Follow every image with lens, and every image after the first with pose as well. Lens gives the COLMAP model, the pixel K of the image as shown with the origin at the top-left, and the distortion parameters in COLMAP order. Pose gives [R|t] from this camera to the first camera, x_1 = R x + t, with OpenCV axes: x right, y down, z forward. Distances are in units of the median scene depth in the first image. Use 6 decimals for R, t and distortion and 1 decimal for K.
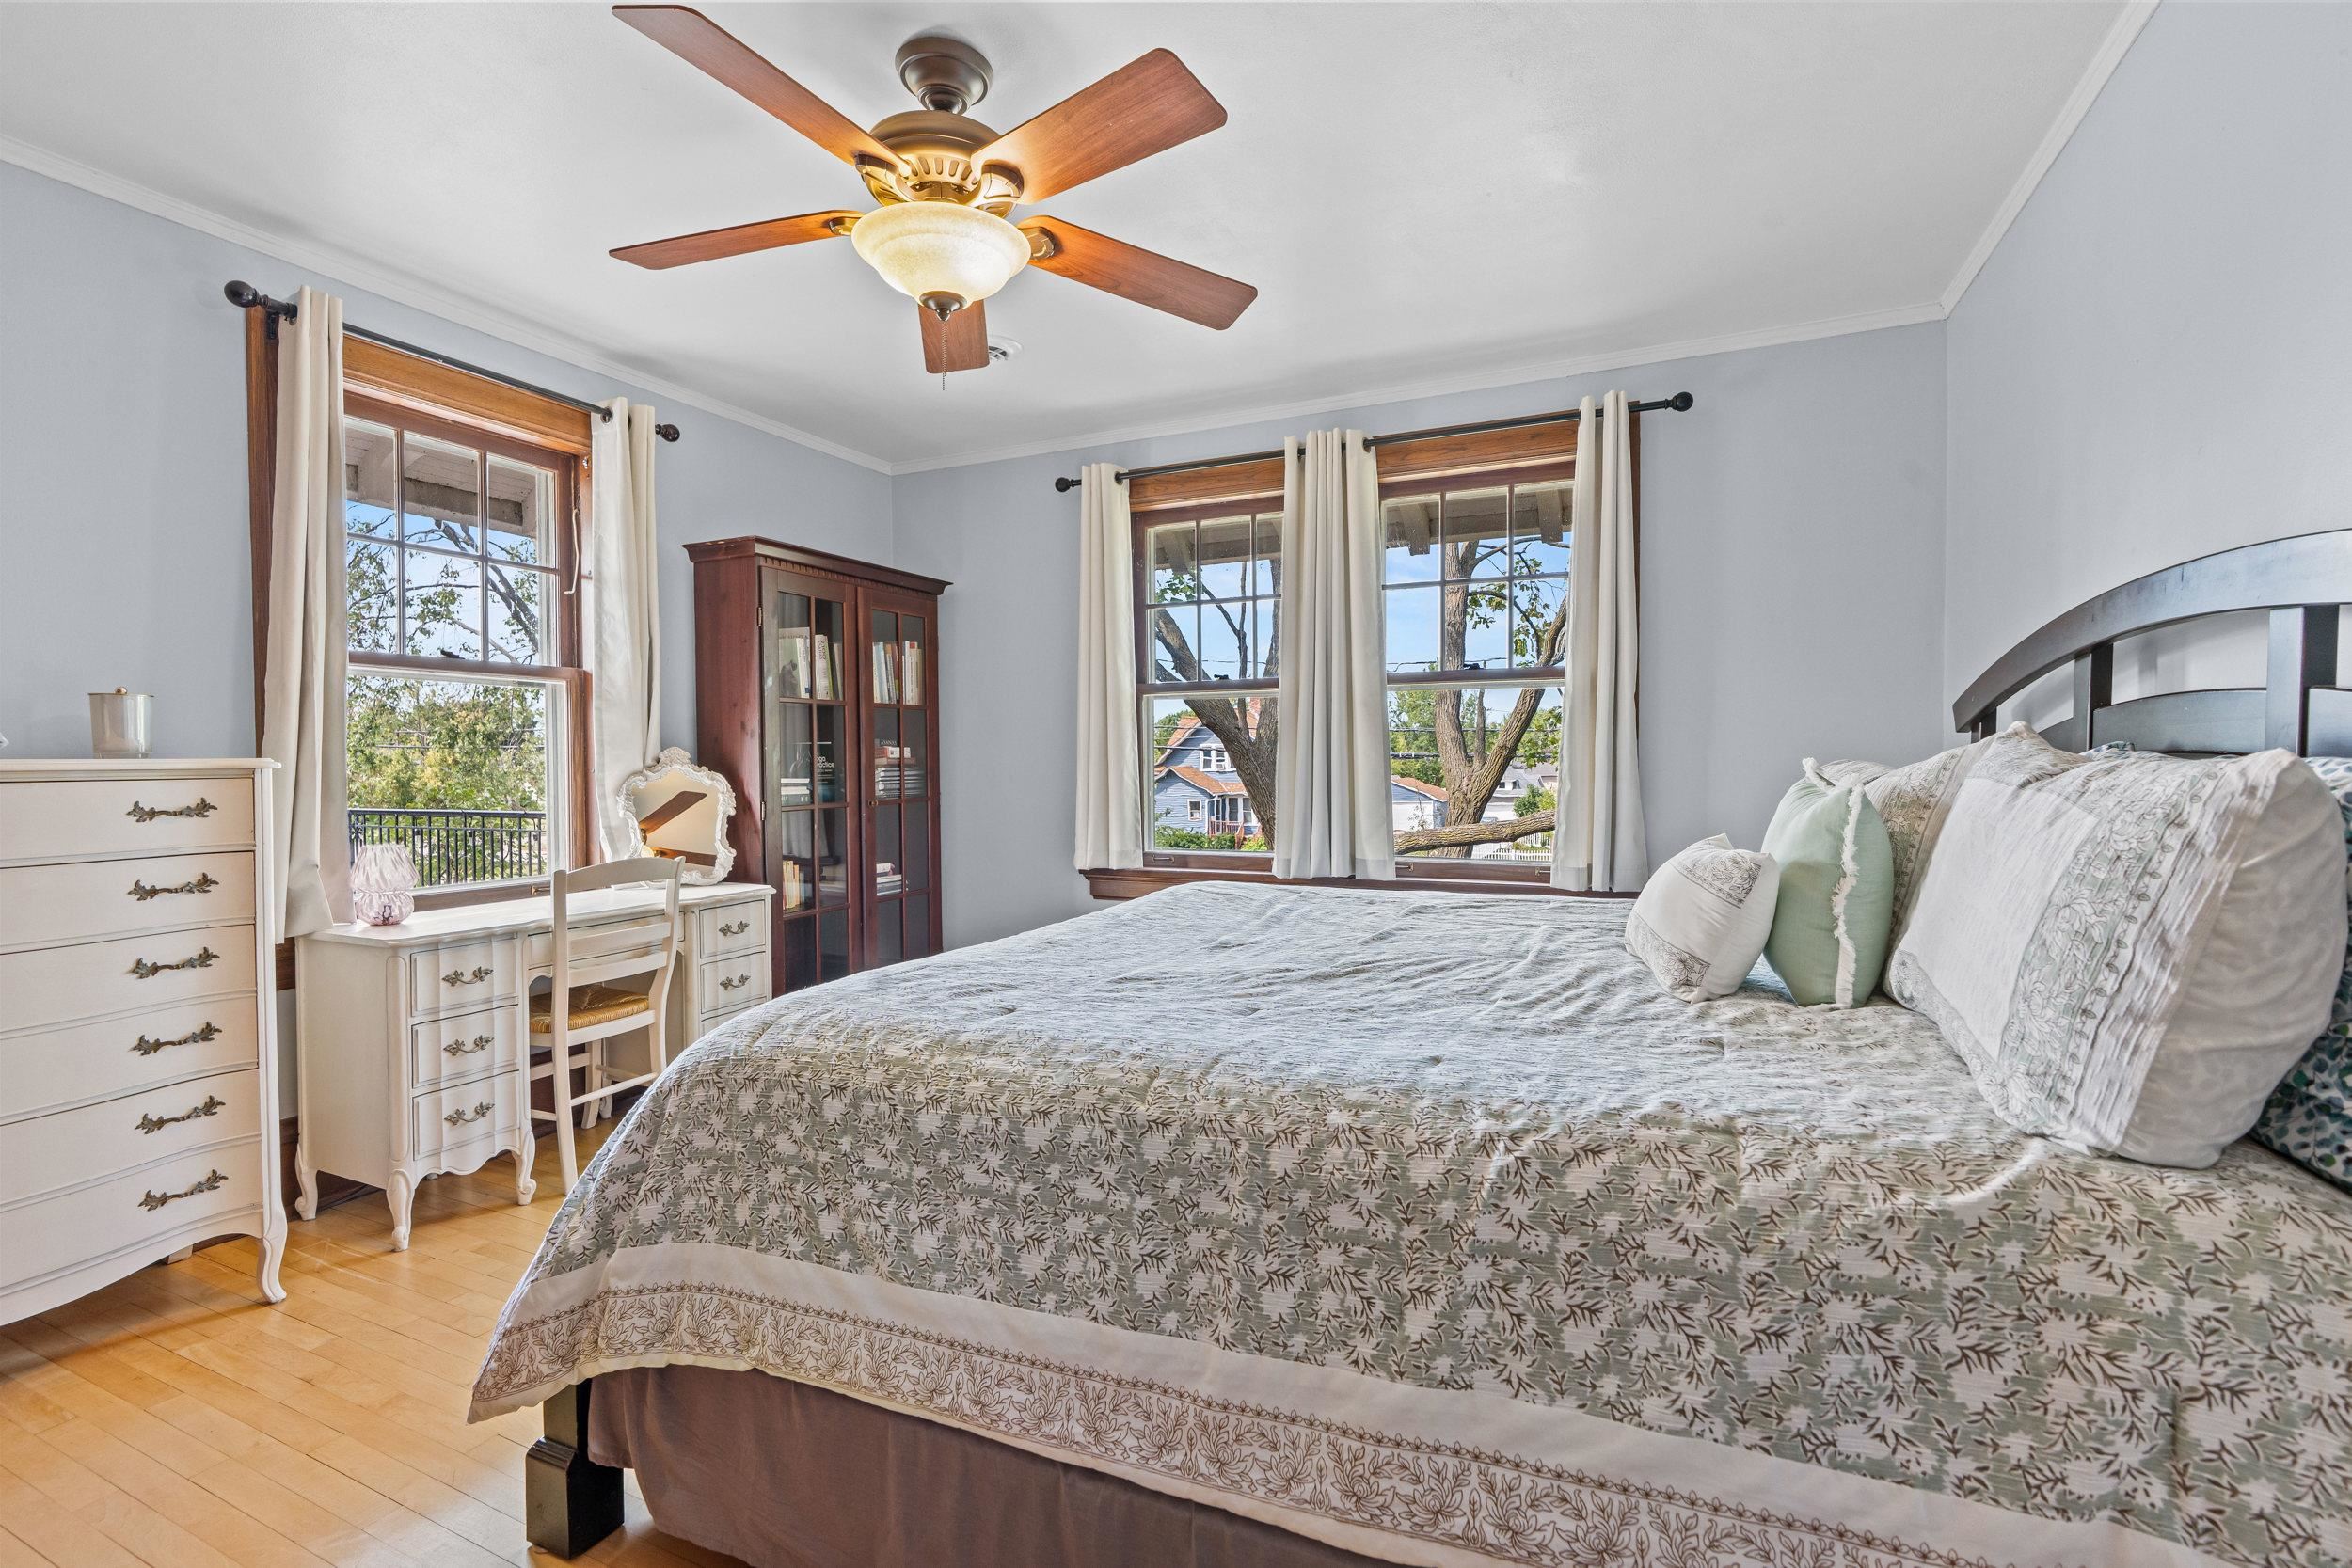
lens RADIAL K [[1068.0, 0, 1164.0], [0, 1068.0, 782.0], [0, 0, 1]] dist [-0.003107, 0.000878]
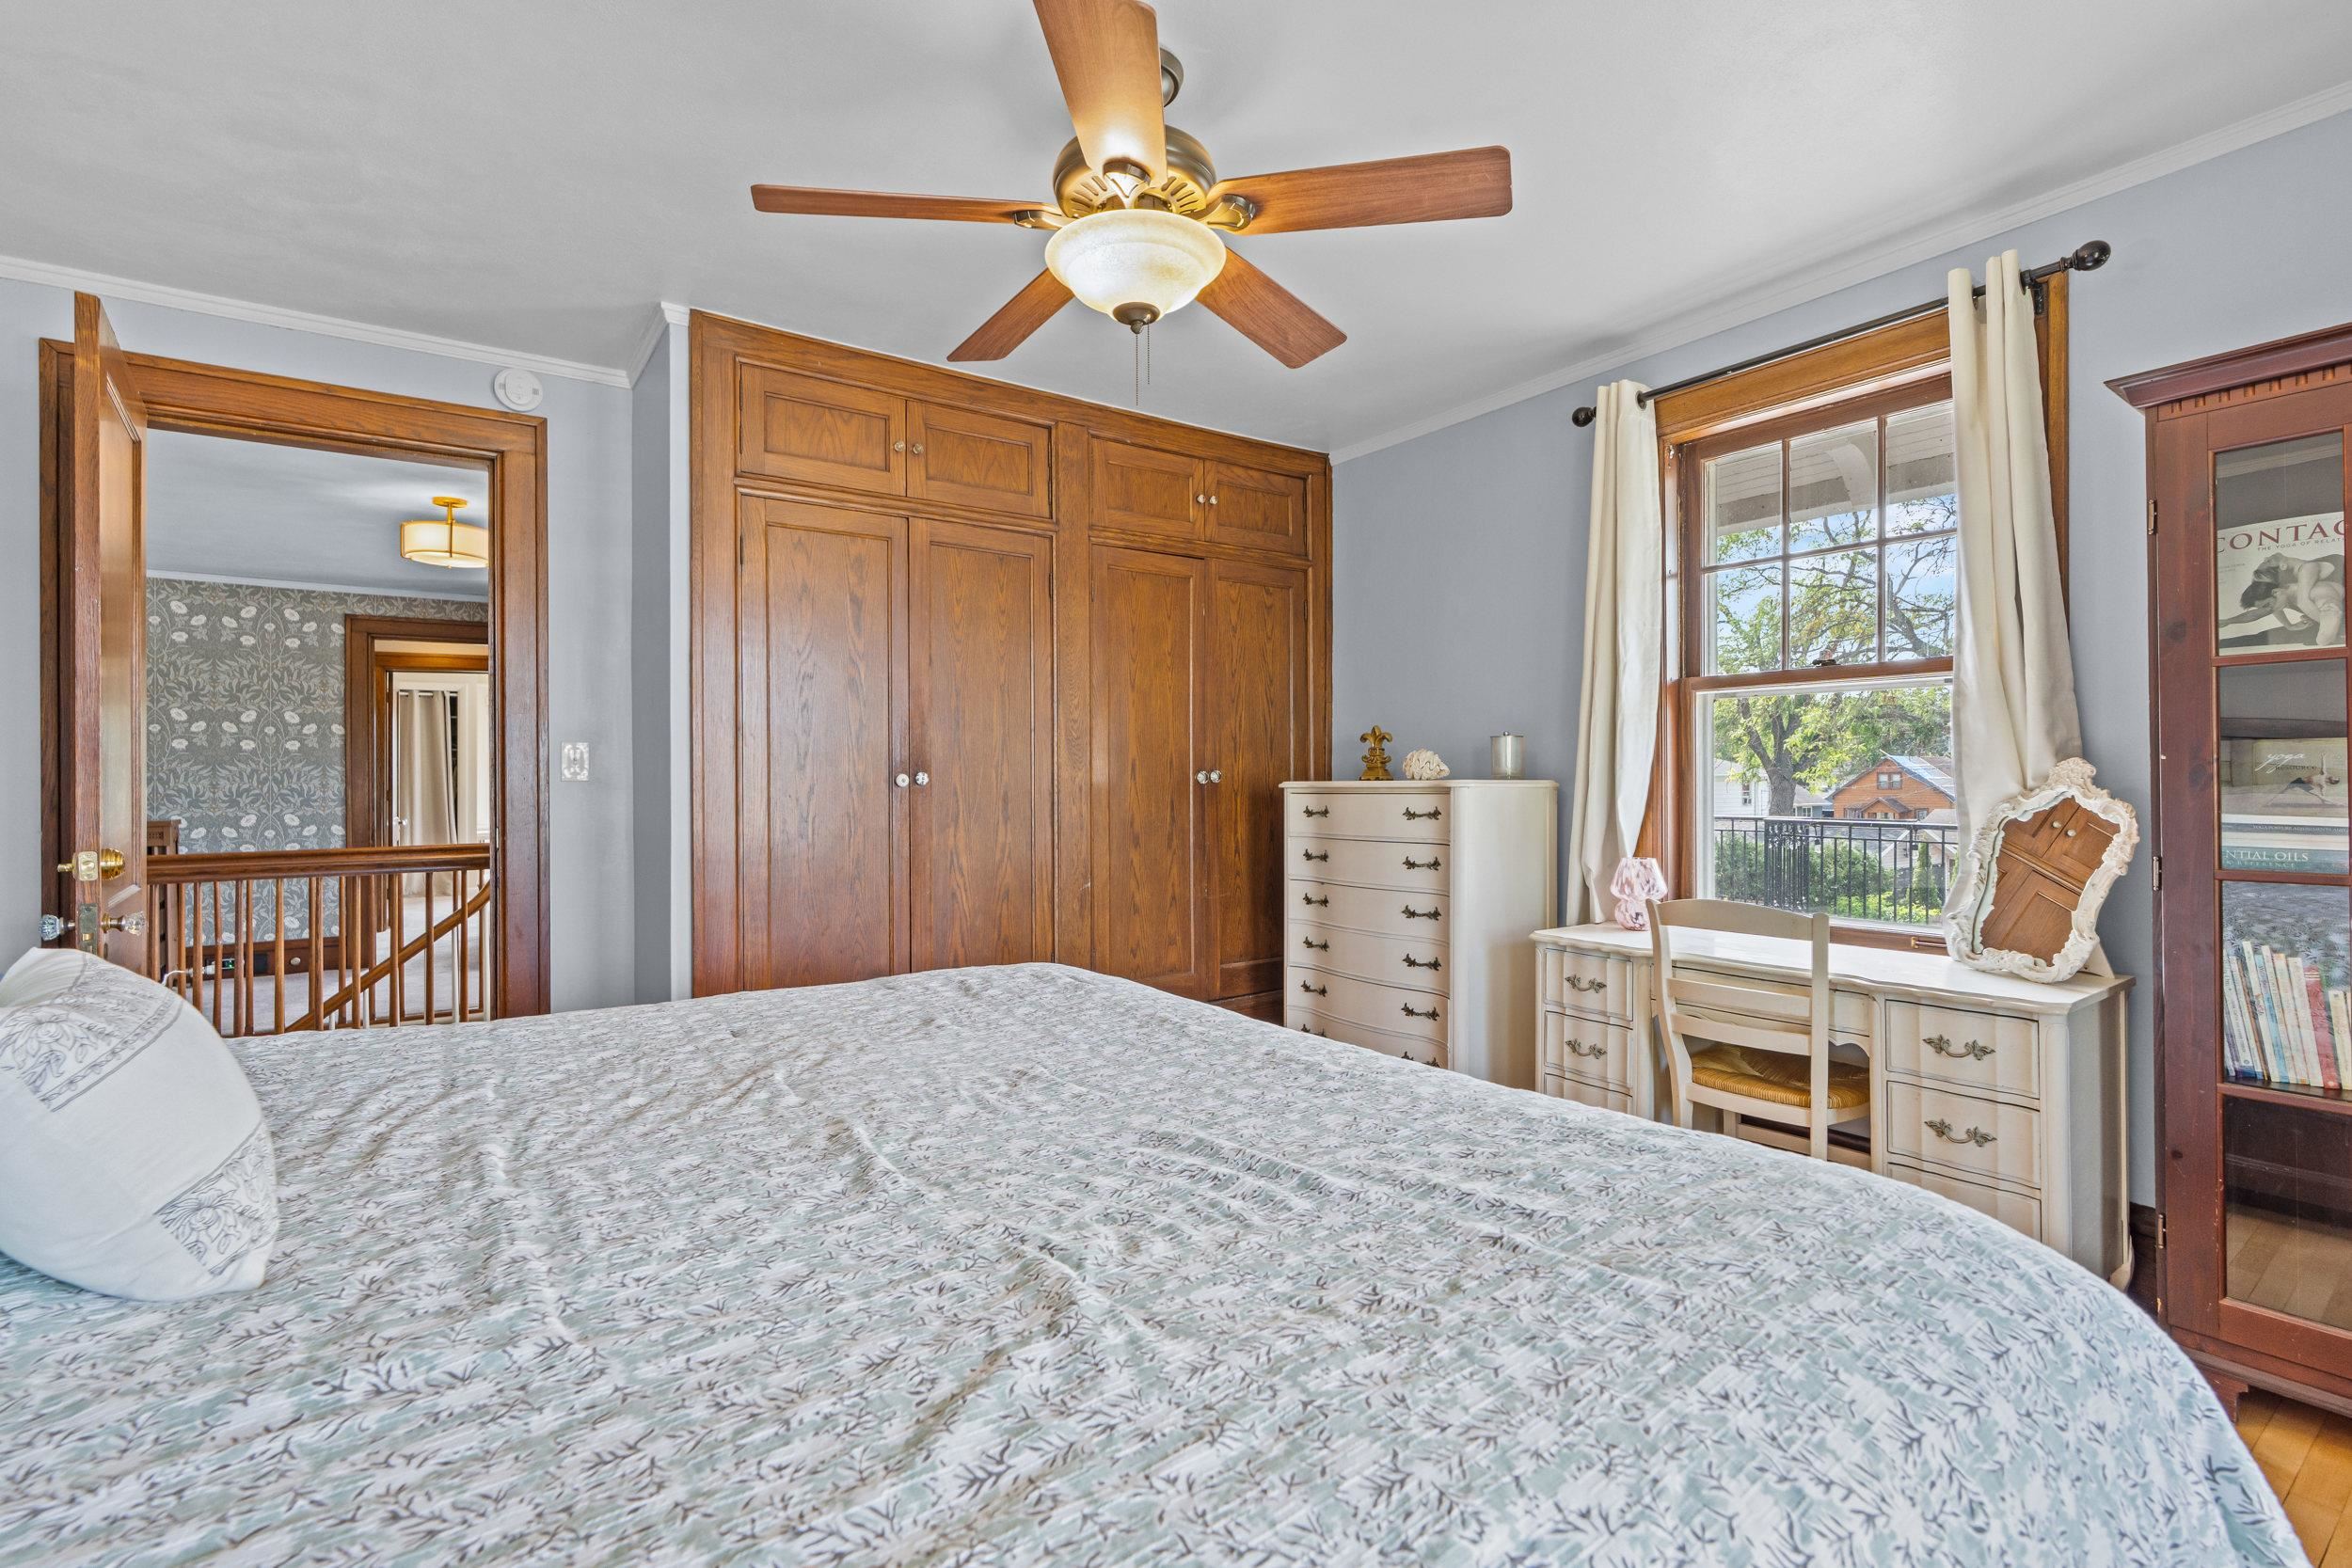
lens RADIAL K [[1068.0, 0, 1164.0], [0, 1068.0, 782.0], [0, 0, 1]] dist [-0.003107, 0.000878]
pose [[-0.496561, 0.004870, -0.867988, 0.450318], [-0.012181, 0.999847, 0.012578, -0.026040], [0.867916, 0.016819, -0.496426, 1.085784]]
